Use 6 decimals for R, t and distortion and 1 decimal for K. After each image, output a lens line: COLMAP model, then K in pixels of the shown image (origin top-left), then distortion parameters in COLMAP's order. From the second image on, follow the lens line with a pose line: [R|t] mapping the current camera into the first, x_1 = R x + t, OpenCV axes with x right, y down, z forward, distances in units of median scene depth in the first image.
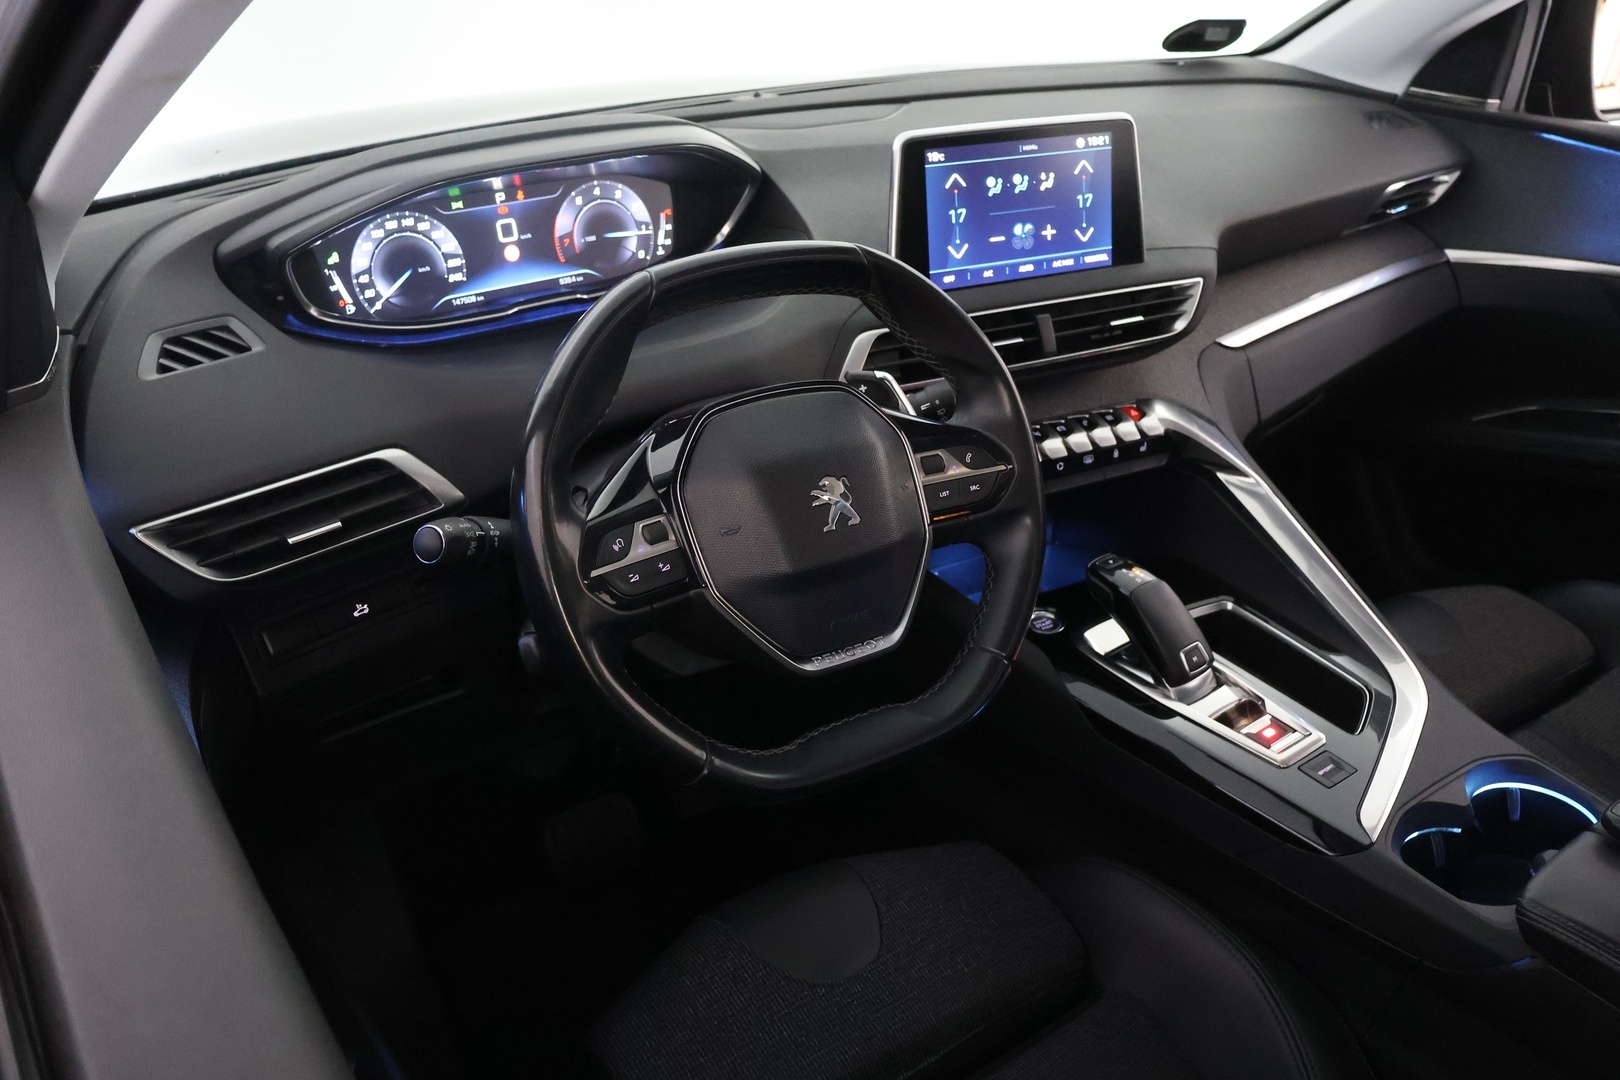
lens RADIAL K [[1309.8, 0, 810.0], [0, 1309.8, 540.0], [0, 0, 1]] dist [-0.013891, -0.005290]
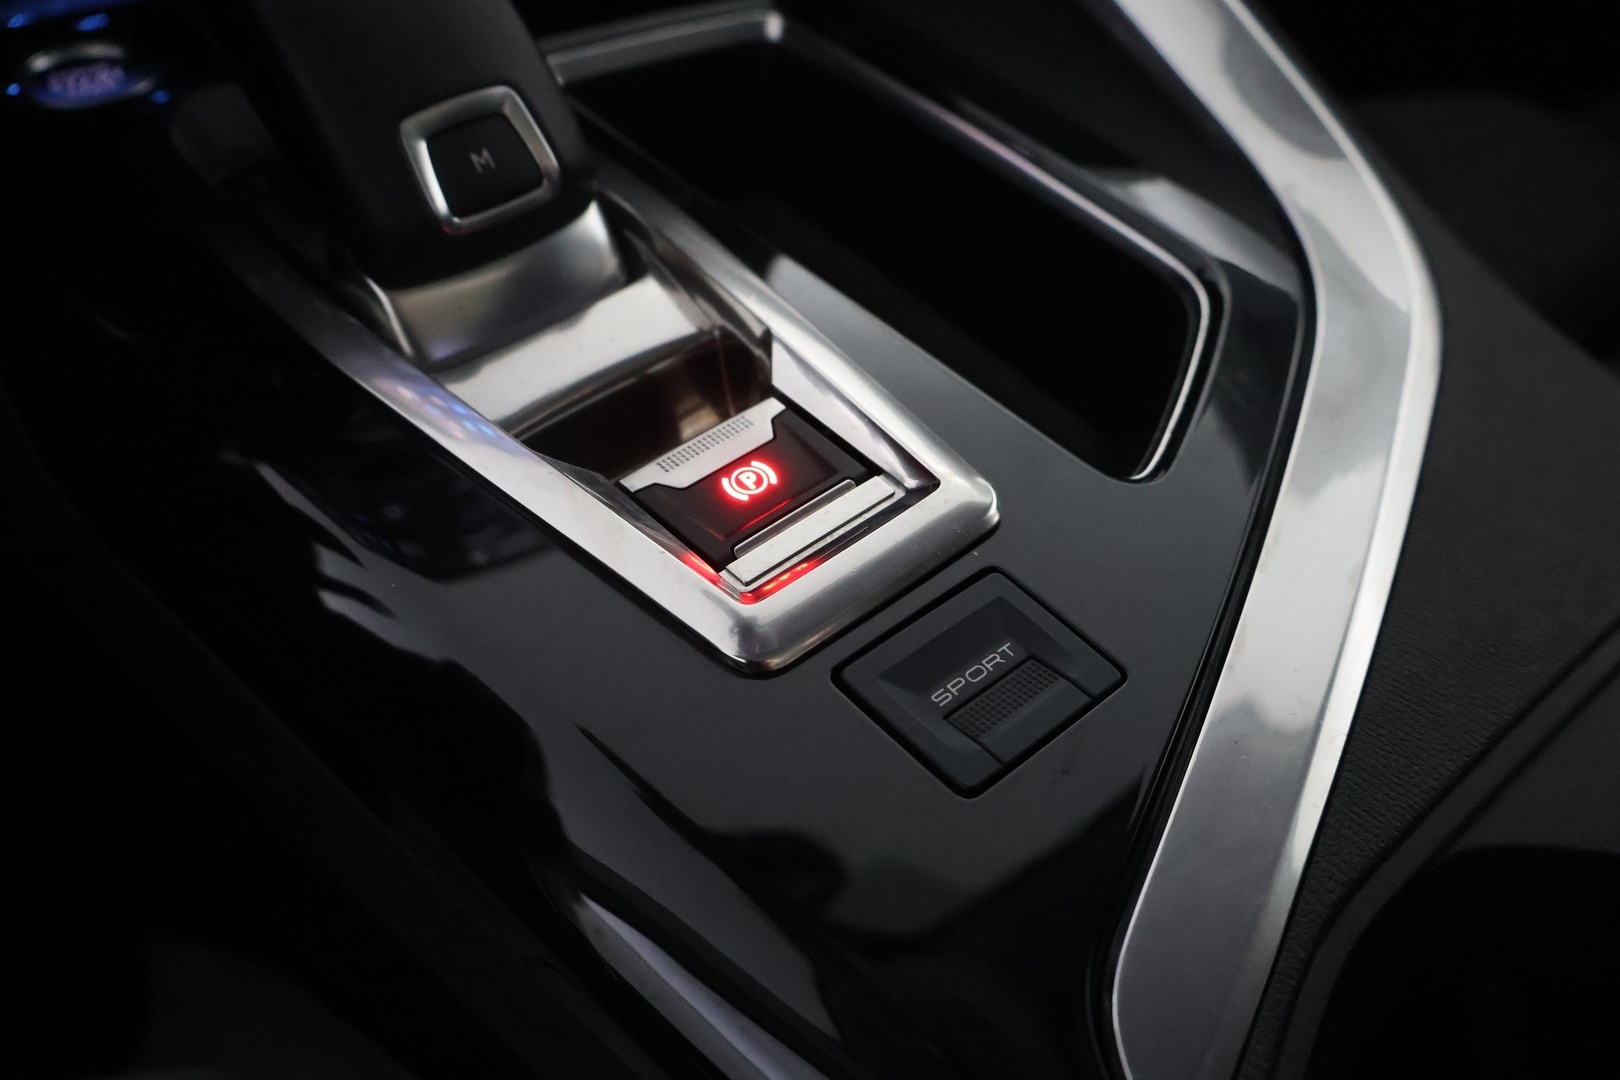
lens RADIAL K [[1309.8, 0, 810.0], [0, 1309.8, 540.0], [0, 0, 1]] dist [-0.013891, -0.005290]
pose [[0.995944, -0.046472, 0.077041, 0.344561], [0.024943, 0.965326, 0.259853, 0.100455], [-0.086446, -0.256878, 0.962570, 0.790018]]
